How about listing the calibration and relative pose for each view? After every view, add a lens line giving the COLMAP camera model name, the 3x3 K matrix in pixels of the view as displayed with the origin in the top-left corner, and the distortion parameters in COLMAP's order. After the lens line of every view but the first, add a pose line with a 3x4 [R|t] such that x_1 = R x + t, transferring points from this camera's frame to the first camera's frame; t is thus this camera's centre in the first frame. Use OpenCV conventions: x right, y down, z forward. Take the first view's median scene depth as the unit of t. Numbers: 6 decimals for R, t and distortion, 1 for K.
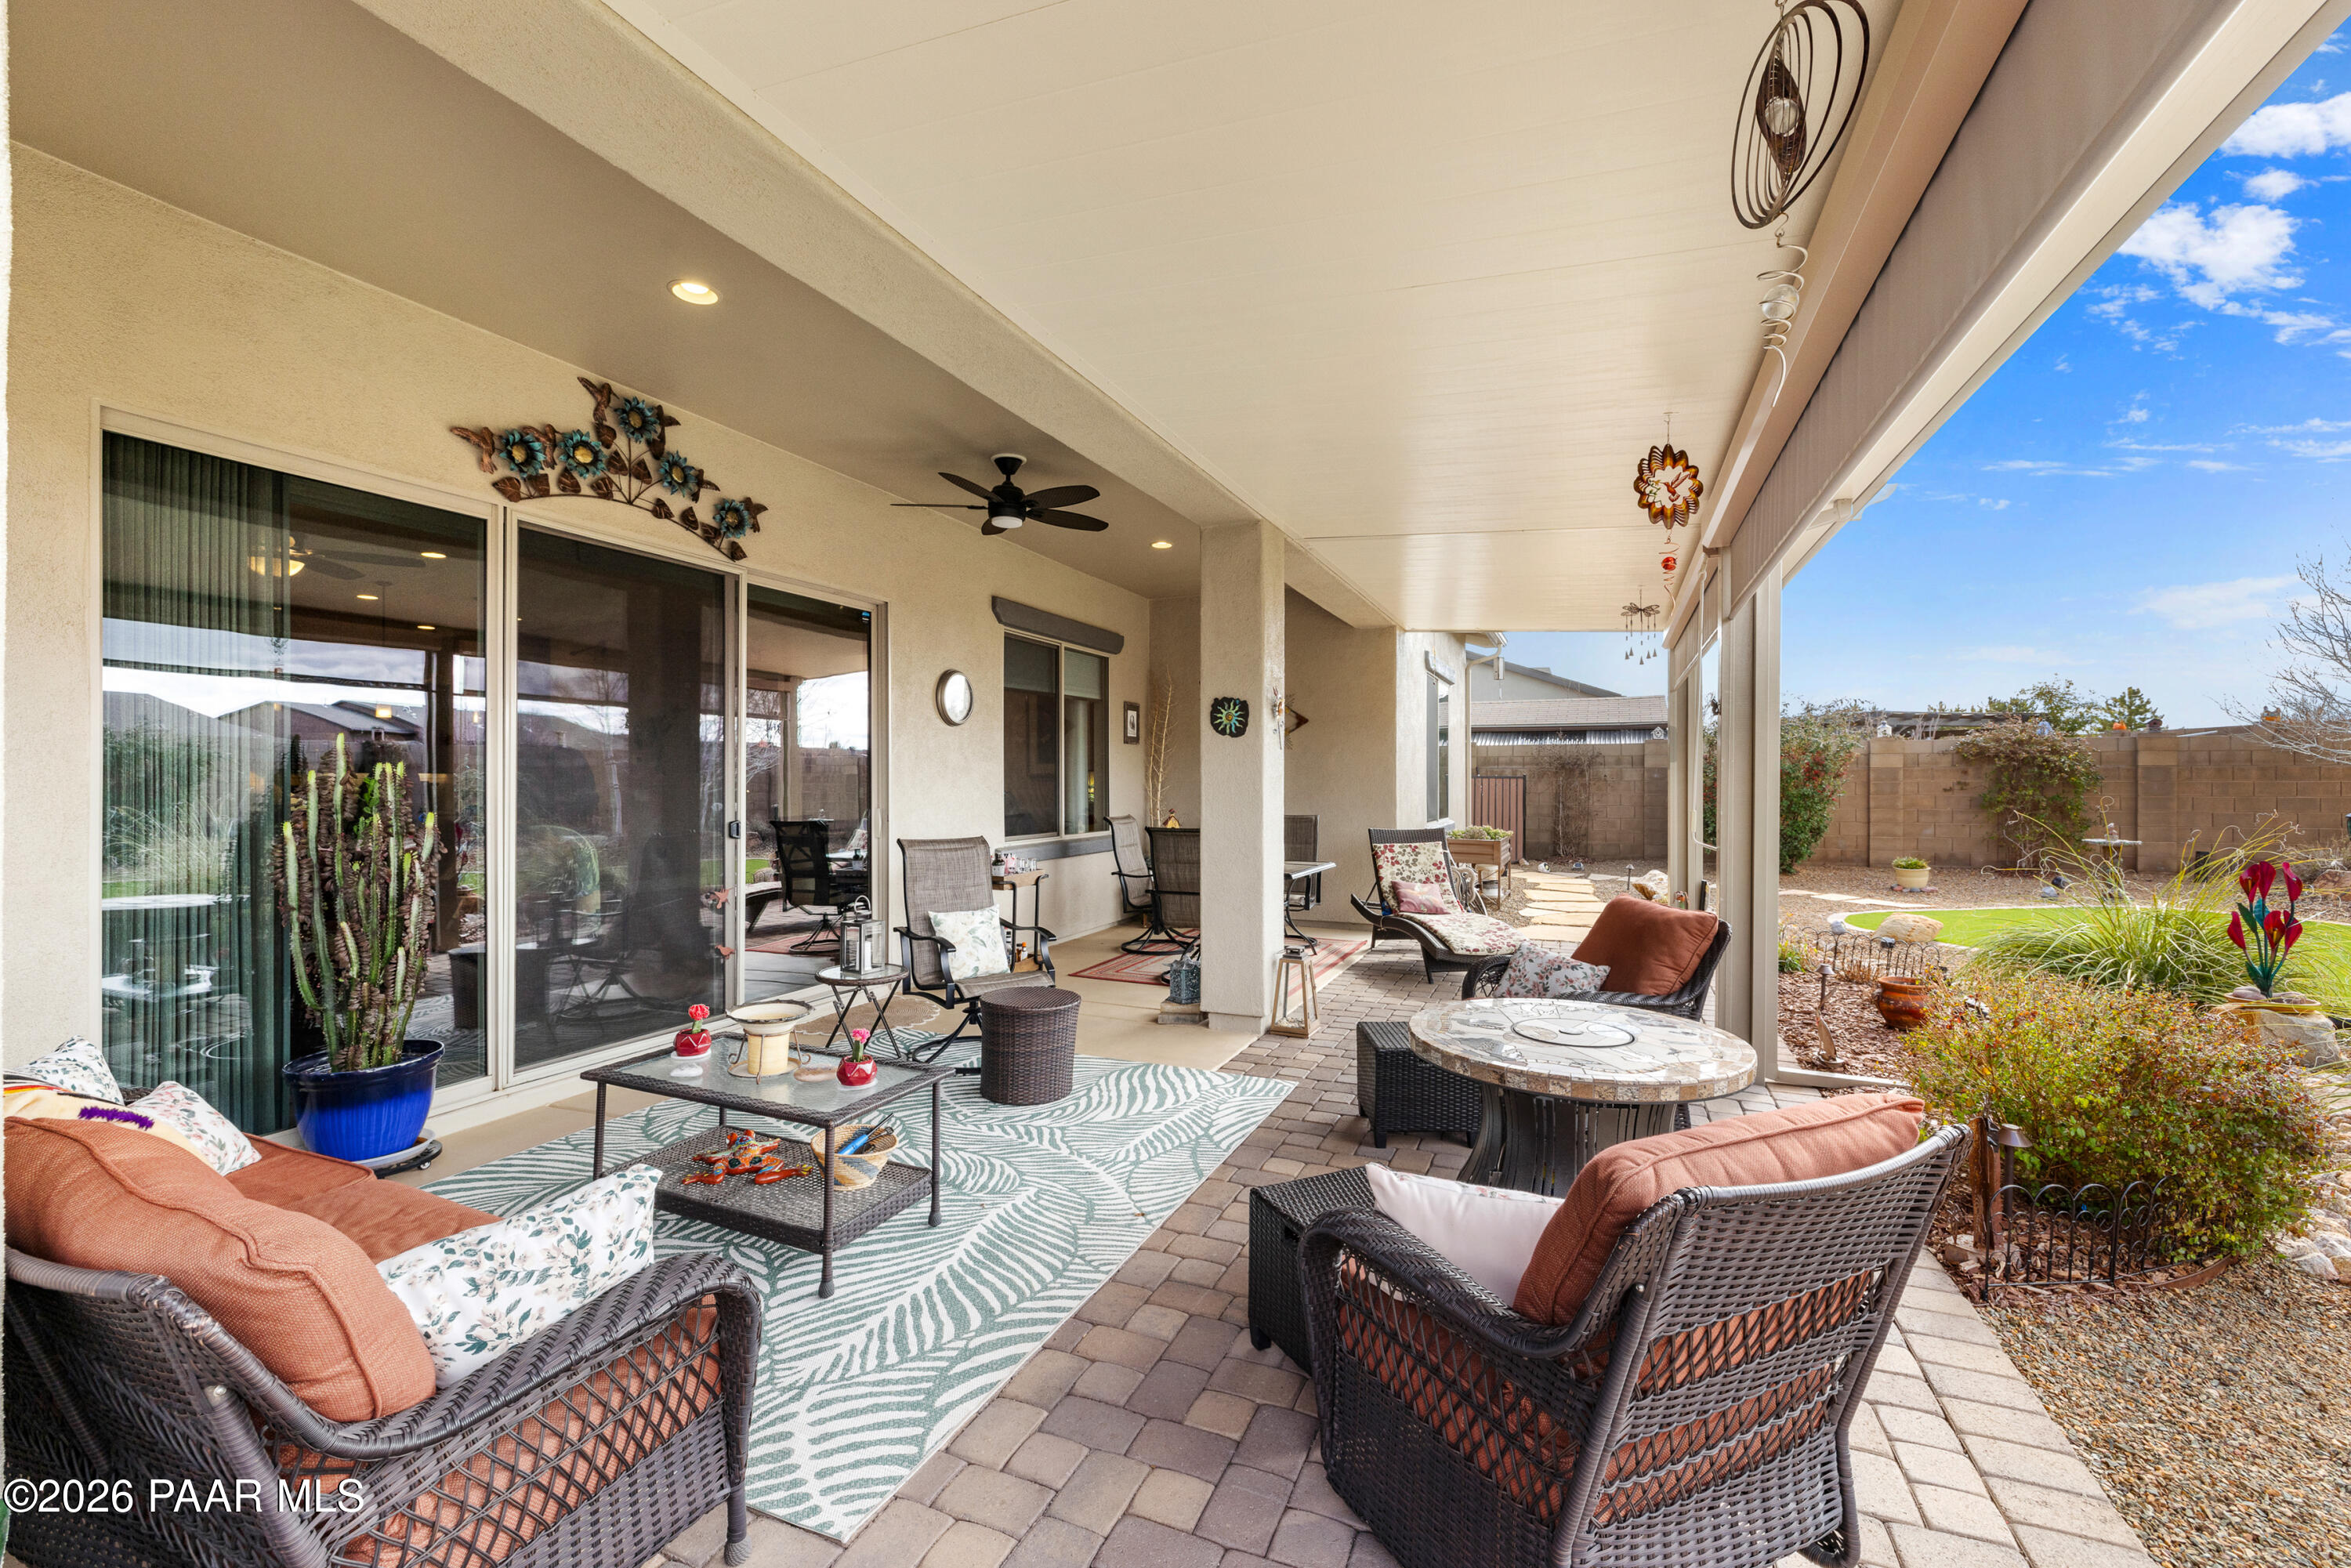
lens RADIAL K [[978.3, 0, 1170.3], [0, 978.3, 779.0], [0, 0, 1]] dist [0.000419, -0.000542]
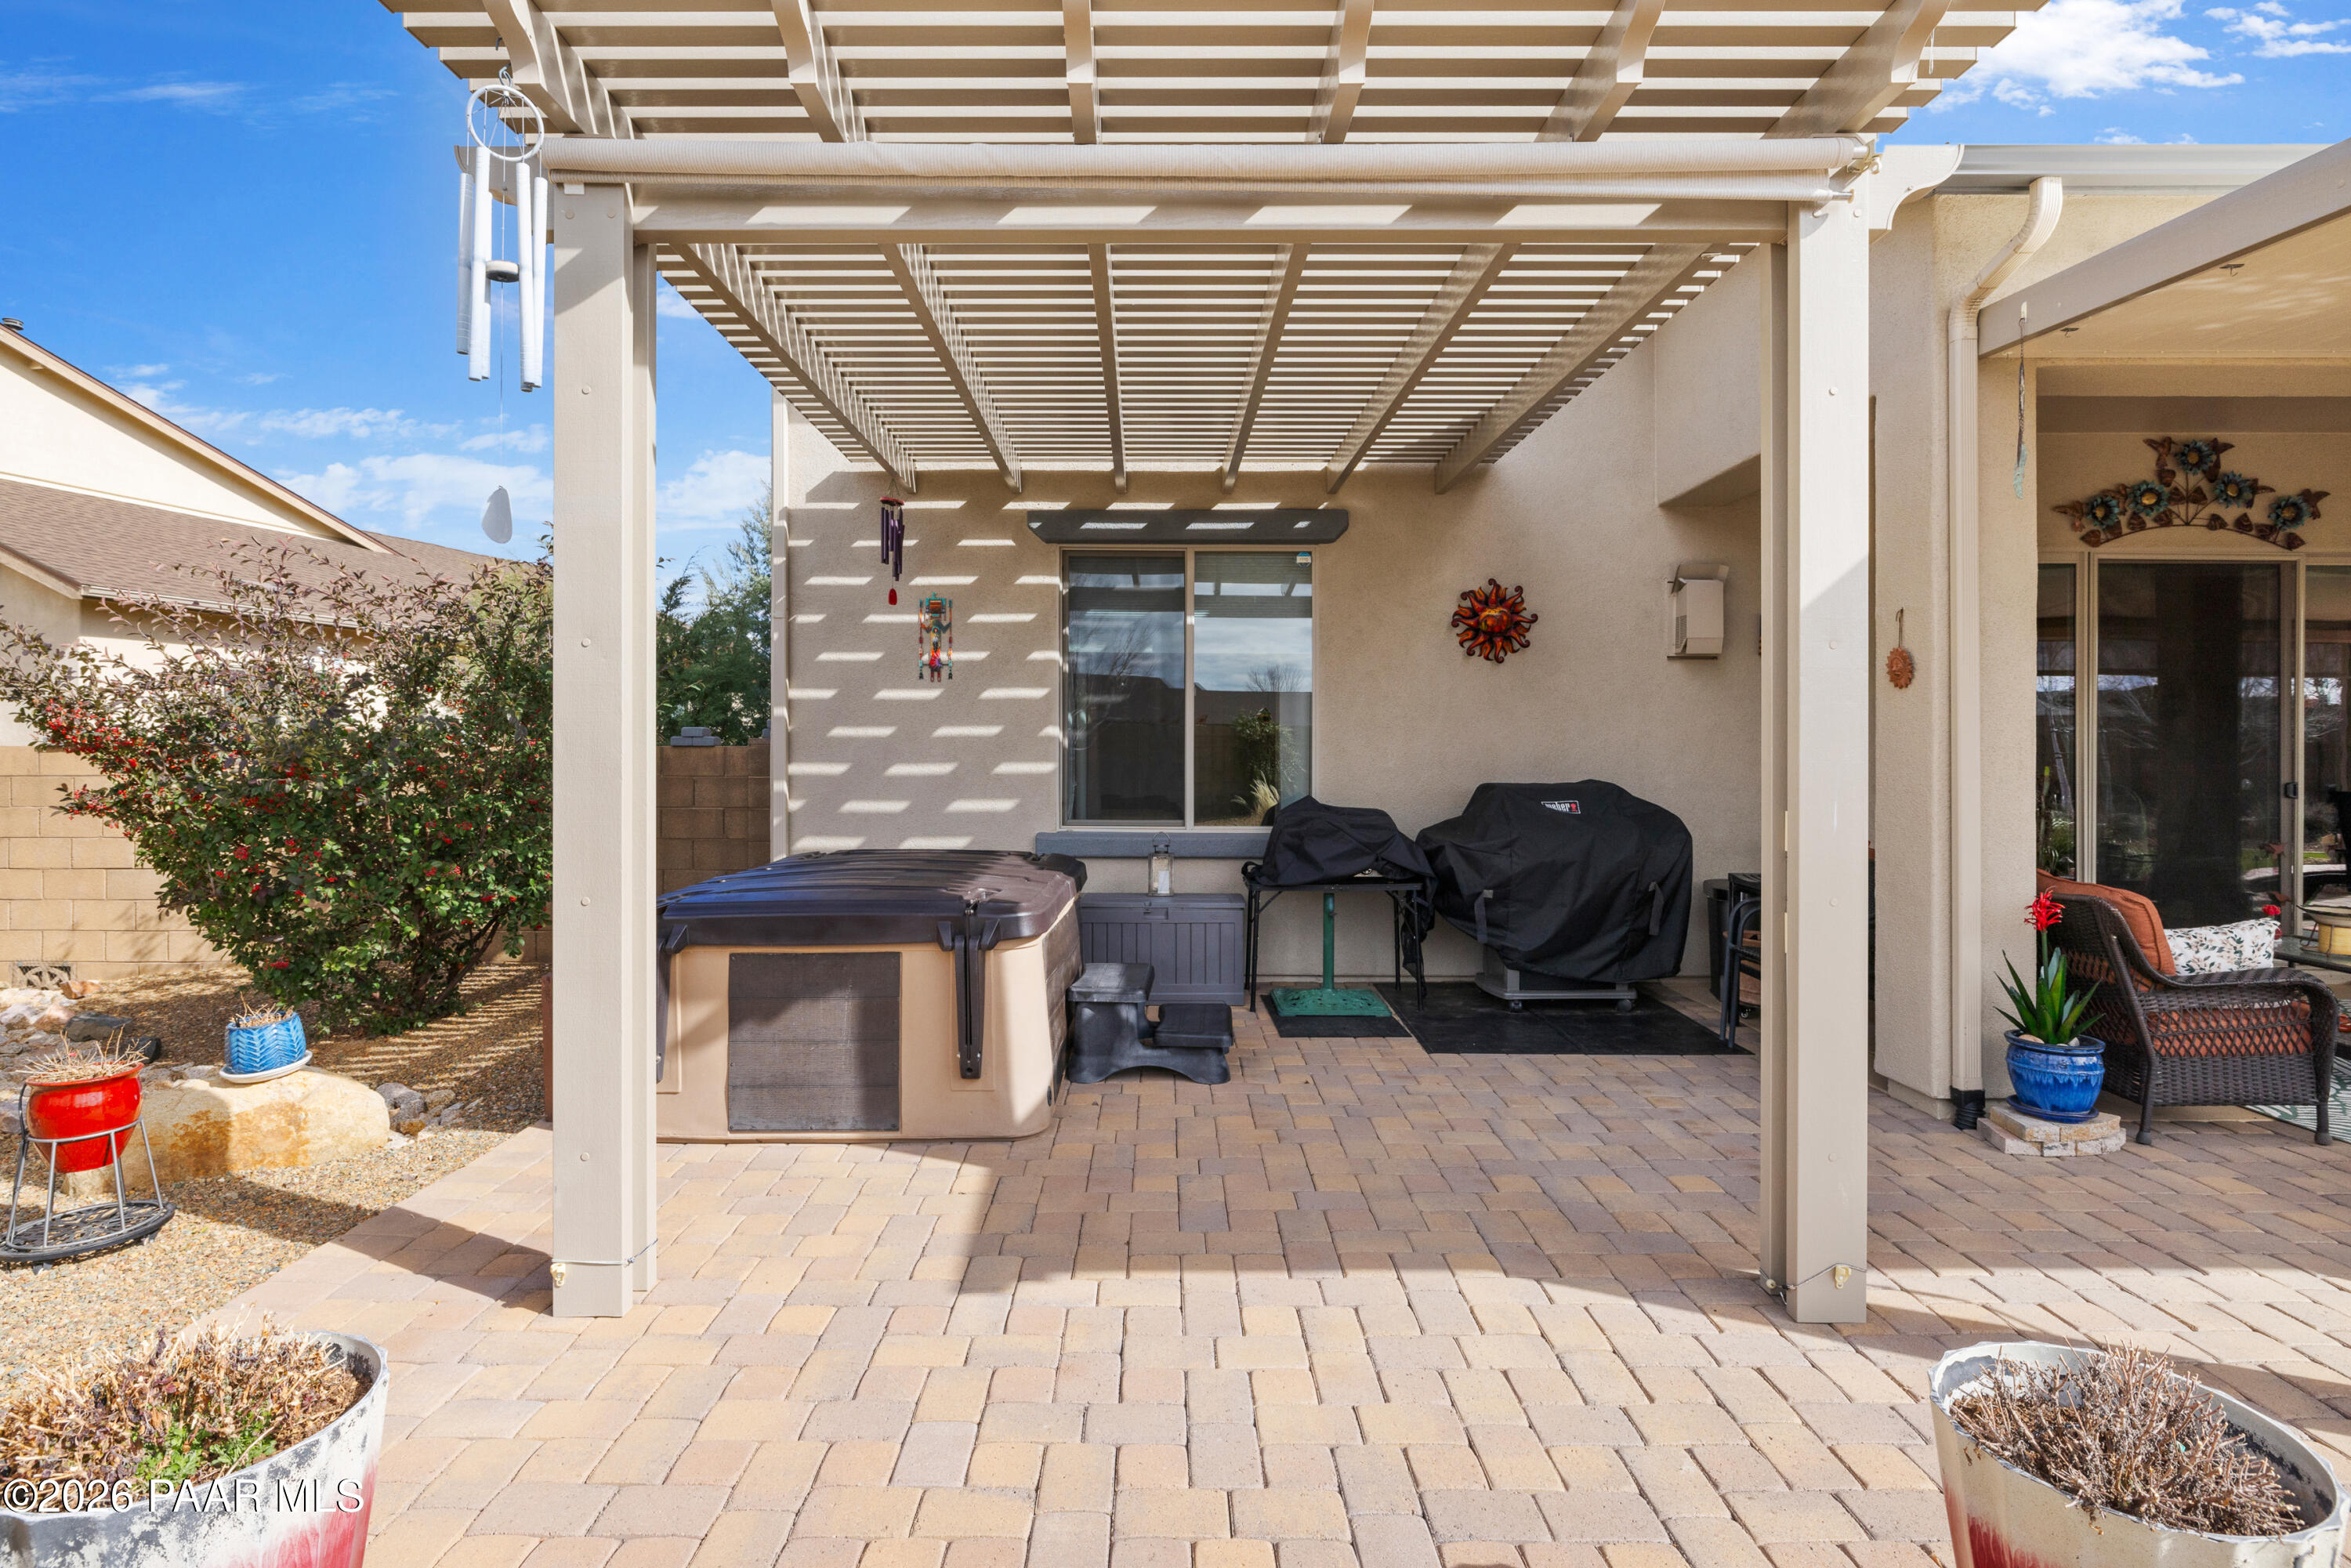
lens RADIAL K [[1175.6, 0, 1159.7], [0, 1175.6, 739.5], [0, 0, 1]] dist [0.001547, 0.000014]
pose [[0.394972, -0.003231, -0.918687, 0.315859], [-0.002372, 0.999987, -0.004537, 0.004211], [0.918690, 0.003971, 0.394960, -0.812646]]
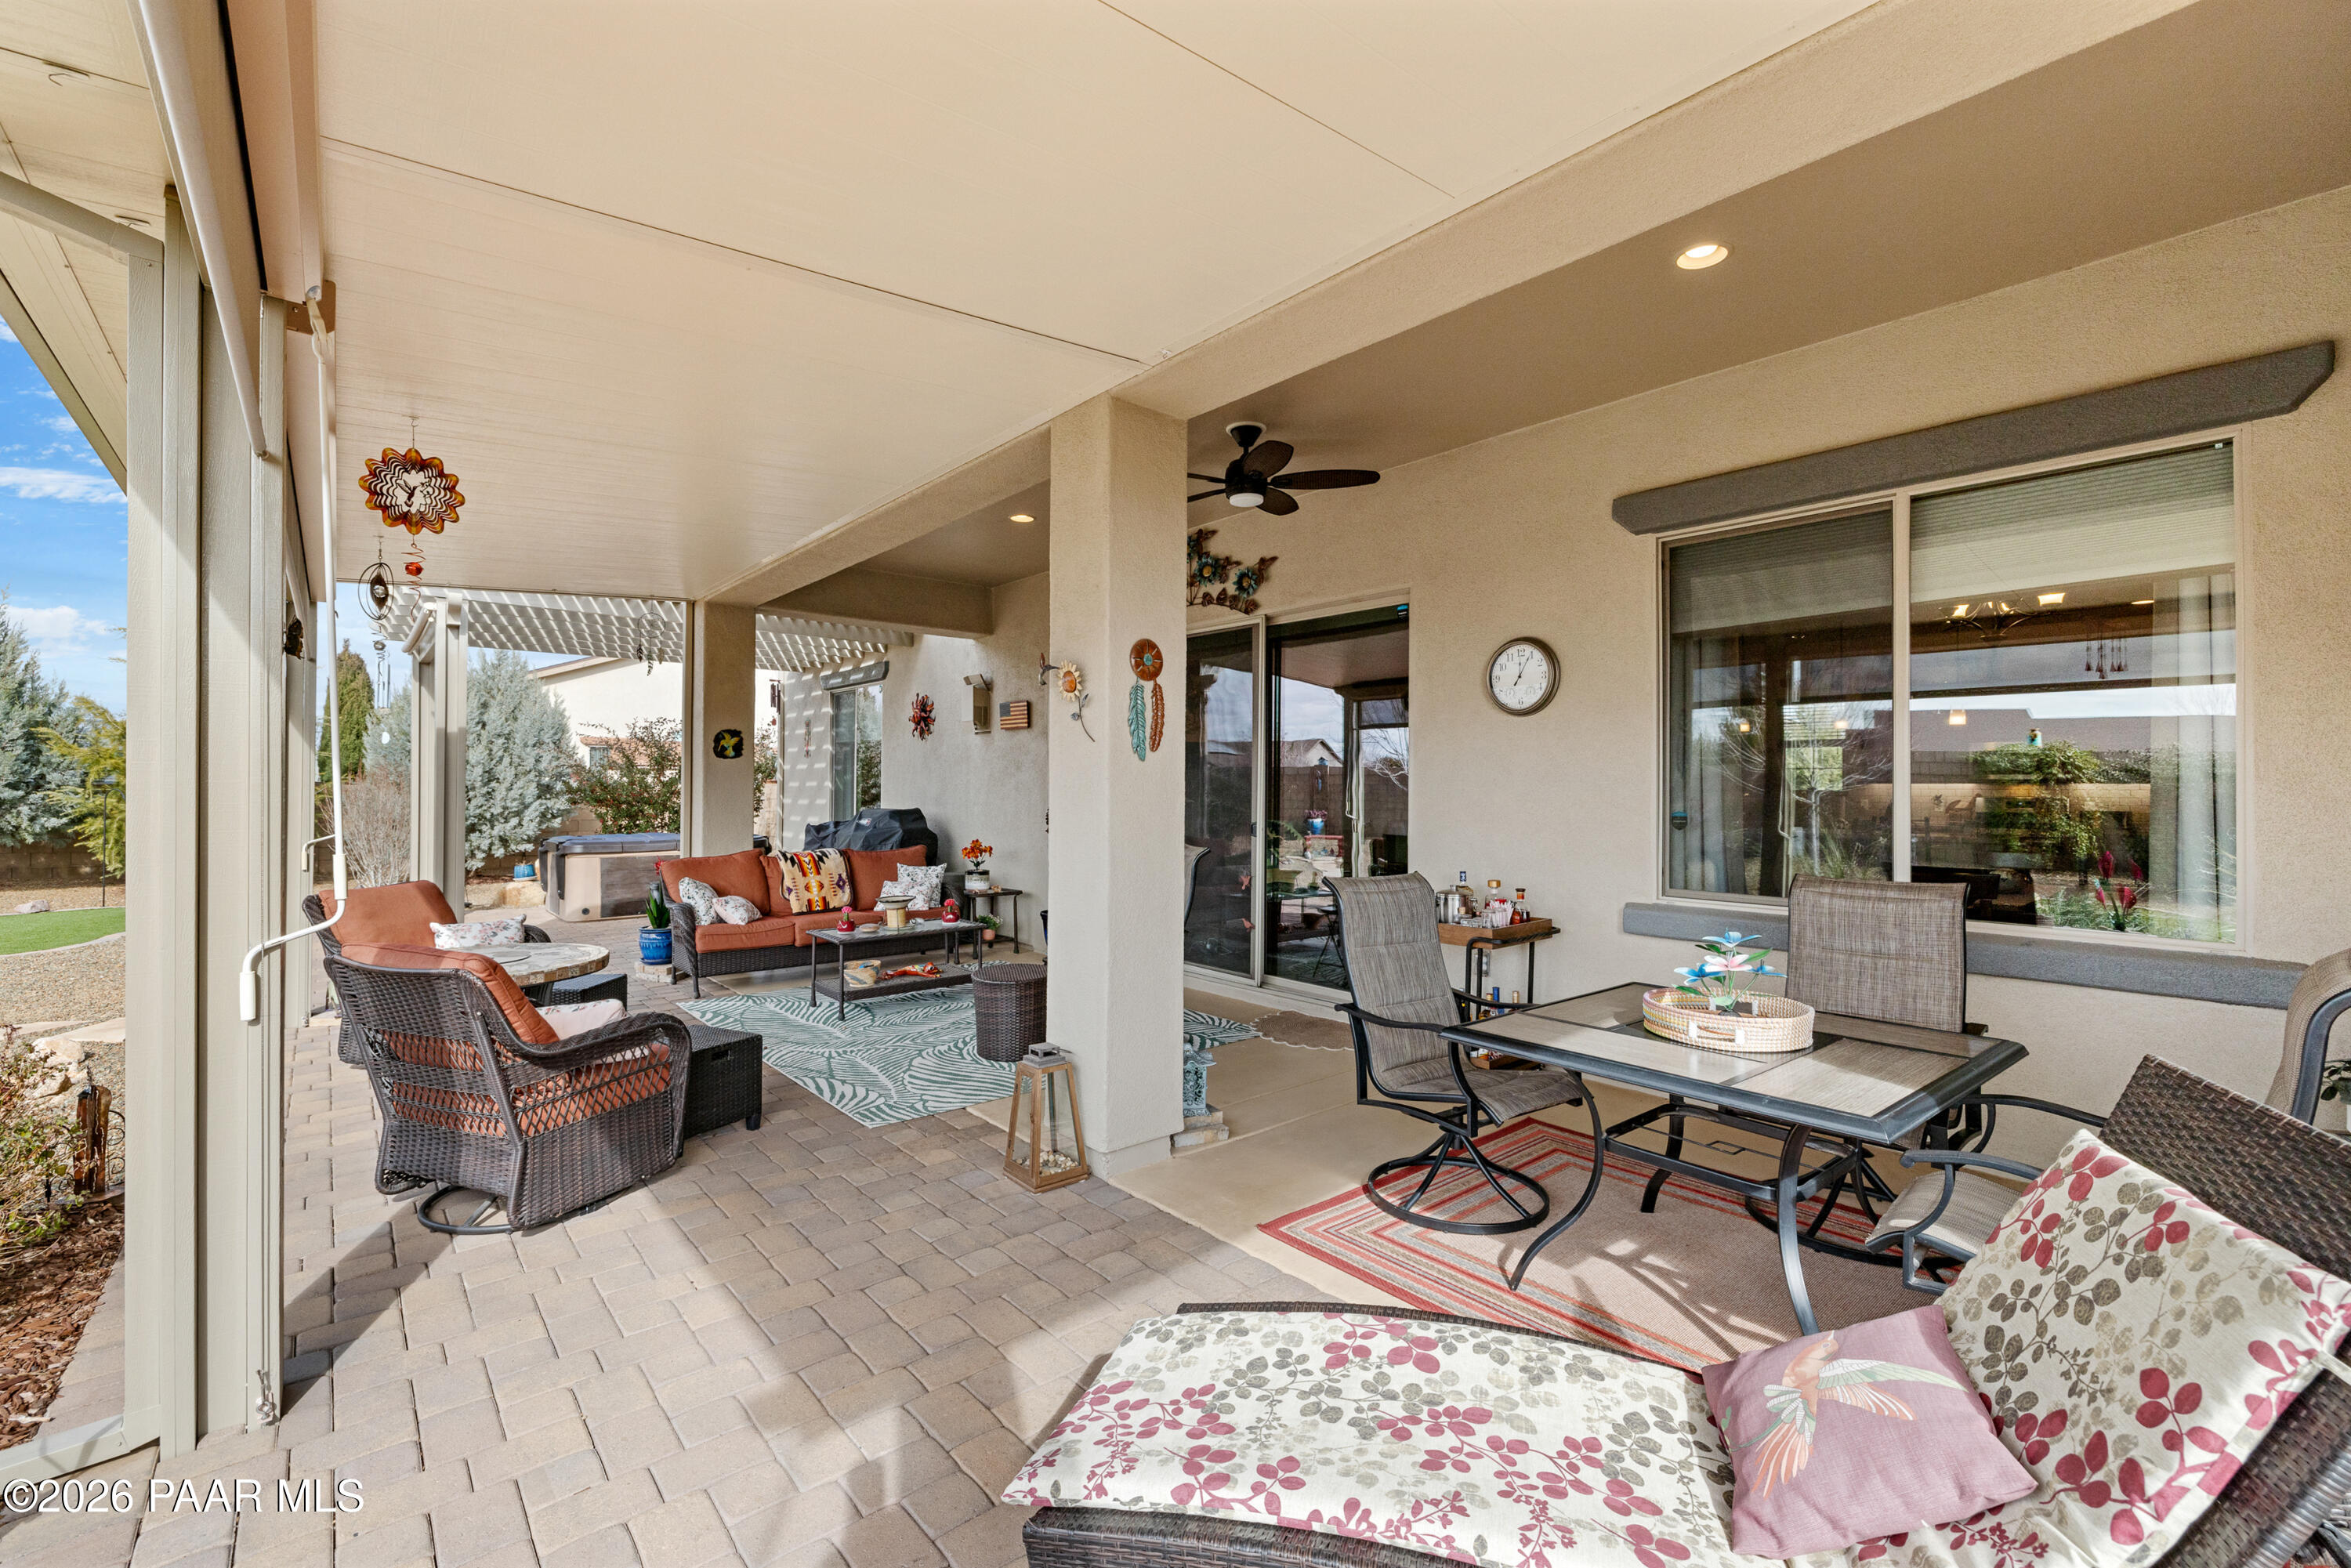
lens RADIAL K [[978.3, 0, 1171.0], [0, 978.3, 784.6], [0, 0, 1]] dist [0.000419, -0.000542]
pose [[-0.428694, -0.004833, -0.903437, 0.818732], [-0.003719, 0.999987, -0.003585, -0.000162], [0.903442, 0.001823, -0.428706, 1.624555]]
